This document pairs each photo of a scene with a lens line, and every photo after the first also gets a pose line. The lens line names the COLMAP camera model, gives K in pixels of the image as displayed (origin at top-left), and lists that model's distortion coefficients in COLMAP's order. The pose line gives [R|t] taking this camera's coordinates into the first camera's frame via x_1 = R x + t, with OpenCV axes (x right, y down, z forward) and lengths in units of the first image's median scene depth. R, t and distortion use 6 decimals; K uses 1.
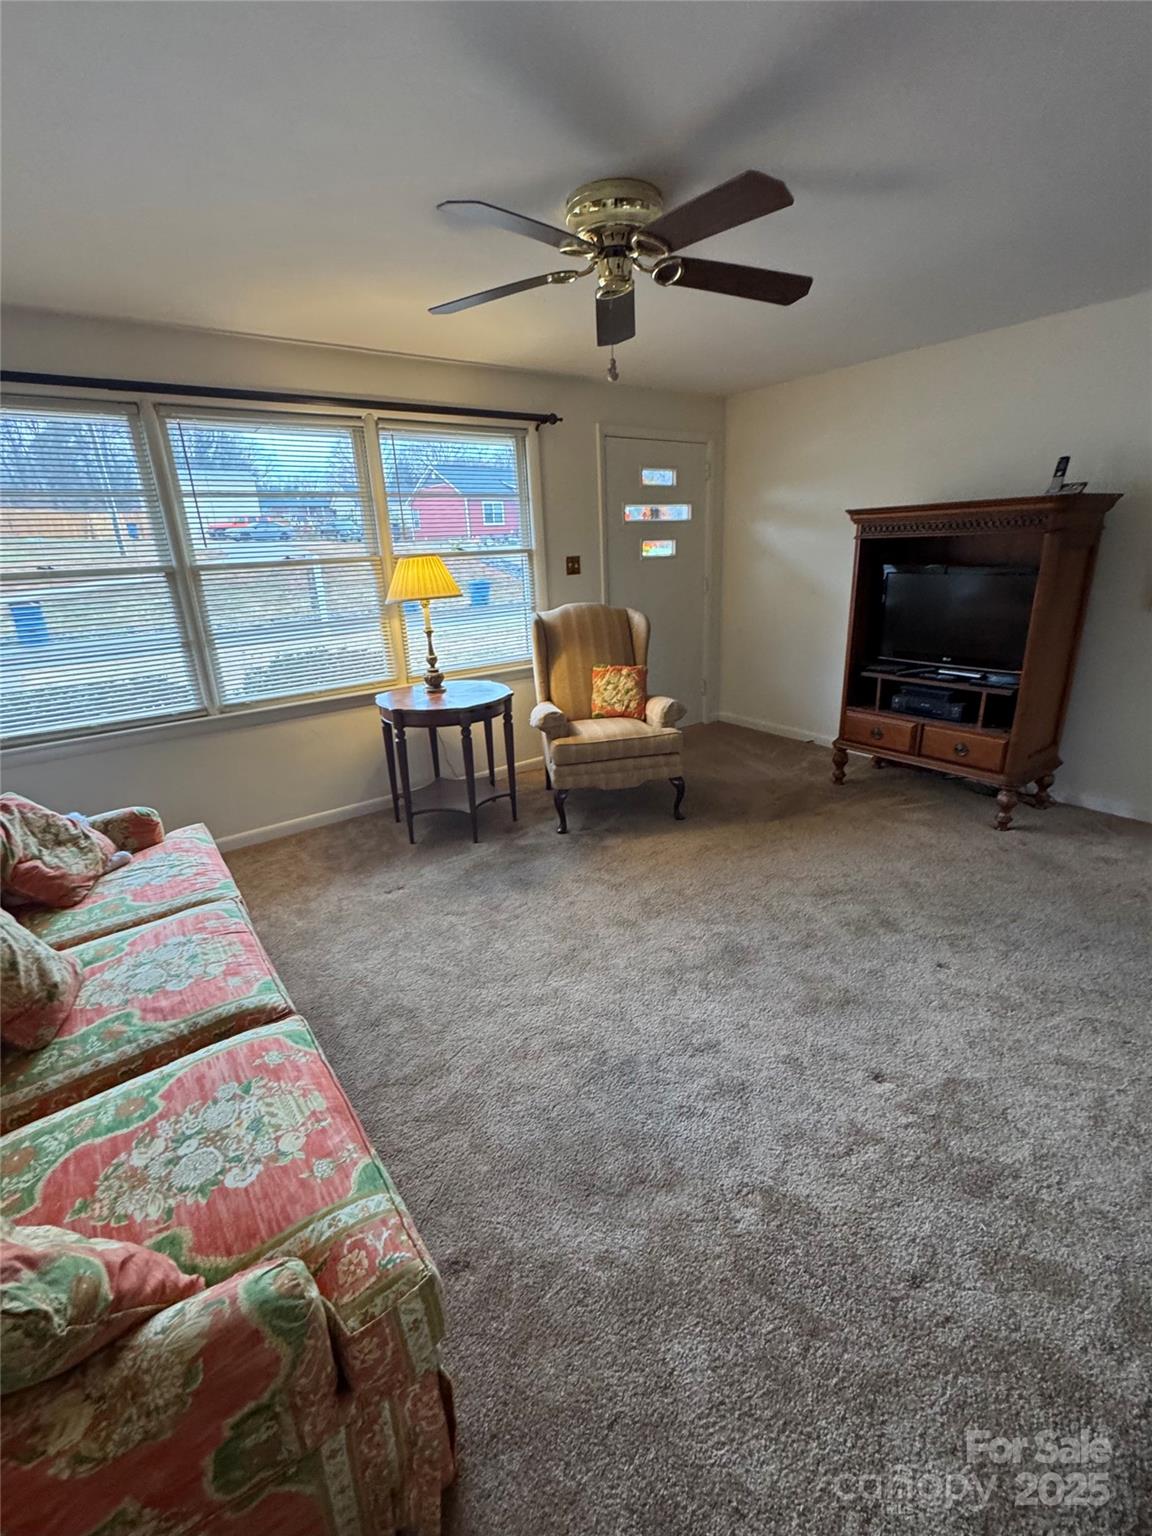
lens RADIAL K [[661.4, 0, 576.0], [0, 661.4, 768.0], [0, 0, 1]] dist [-0.004405, -0.000132]
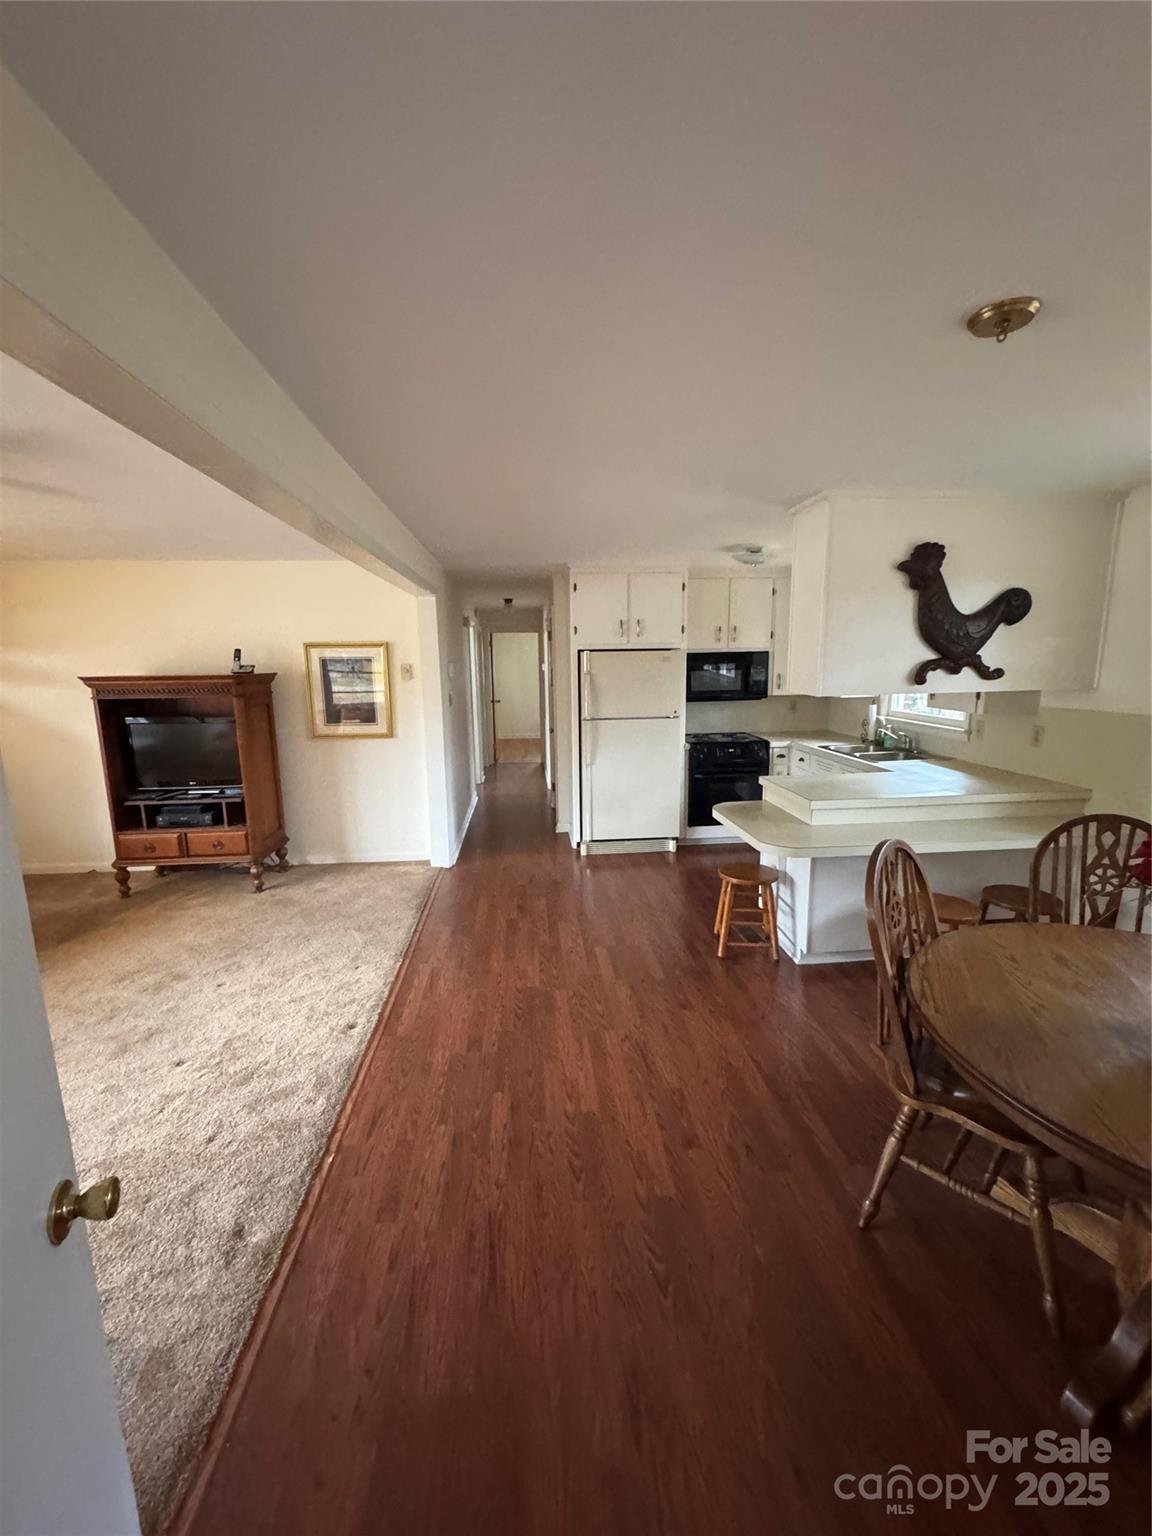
lens RADIAL K [[612.4, 0, 576.0], [0, 612.4, 768.0], [0, 0, 1]] dist [0.000342, -0.000101]
pose [[0.527256, -0.110389, 0.842505, -0.085627], [0.263245, 0.963963, -0.038441, 0.063993], [-0.807900, 0.242054, 0.537315, -0.336936]]
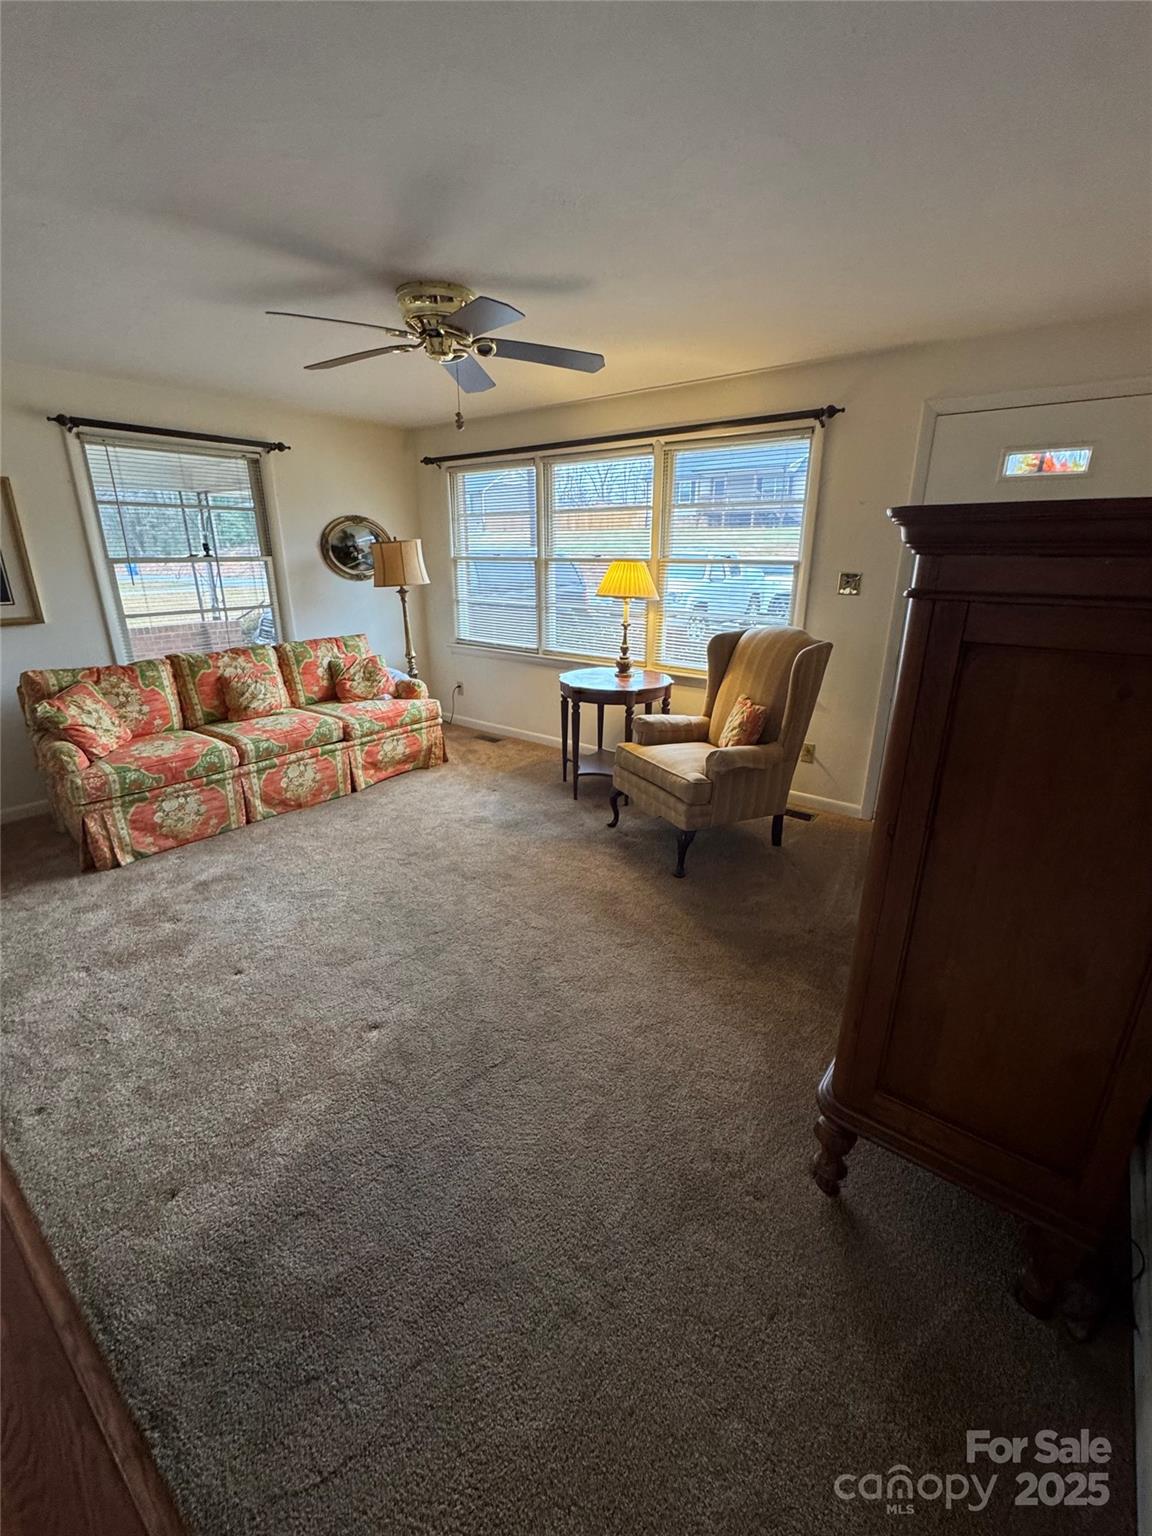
lens RADIAL K [[620.5, 0, 576.0], [0, 620.5, 768.0], [0, 0, 1]] dist [-0.000582, 0.000139]
pose [[0.282241, 0.353273, -0.891930, 0.852946], [-0.326588, 0.909579, 0.256918, -0.234563], [0.902042, 0.218781, 0.372095, 0.572769]]
